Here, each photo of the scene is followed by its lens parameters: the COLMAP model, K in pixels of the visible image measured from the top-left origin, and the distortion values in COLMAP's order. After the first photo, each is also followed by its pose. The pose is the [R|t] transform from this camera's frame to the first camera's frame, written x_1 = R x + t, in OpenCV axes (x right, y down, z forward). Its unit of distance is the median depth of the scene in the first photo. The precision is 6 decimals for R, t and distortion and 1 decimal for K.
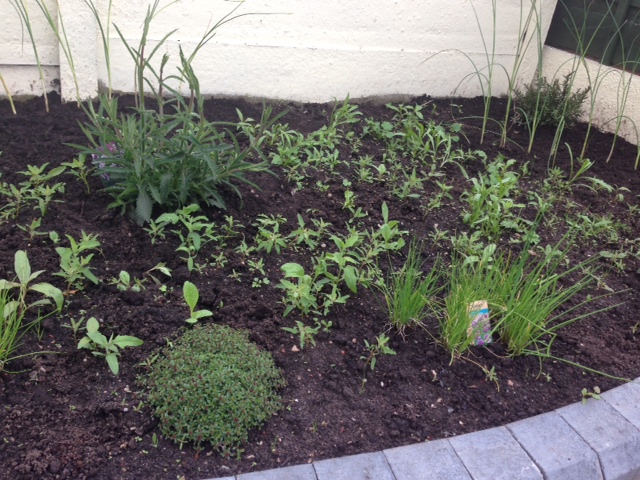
lens RADIAL K [[612.4, 0, 319.8], [0, 612.4, 242.1], [0, 0, 1]] dist [0.069244, 0.000000]
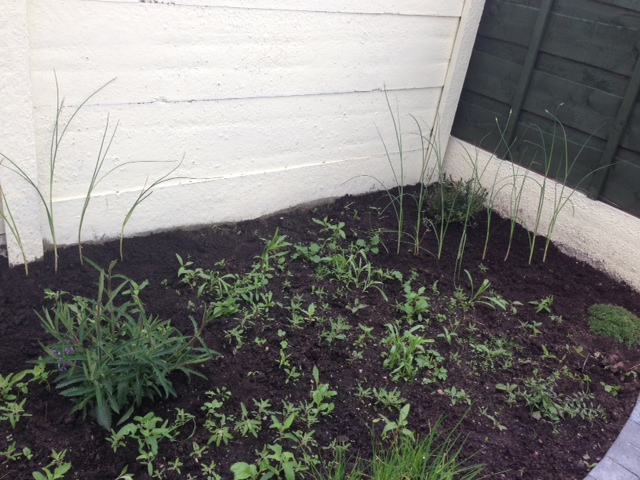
lens RADIAL K [[612.4, 0, 319.0], [0, 612.4, 237.9], [0, 0, 1]] dist [0.069244, 0.000000]
pose [[0.993111, -0.064375, 0.097915, 0.012150], [0.059321, 0.996794, 0.053686, -0.301169], [-0.101057, -0.047508, 0.993746, -0.117319]]
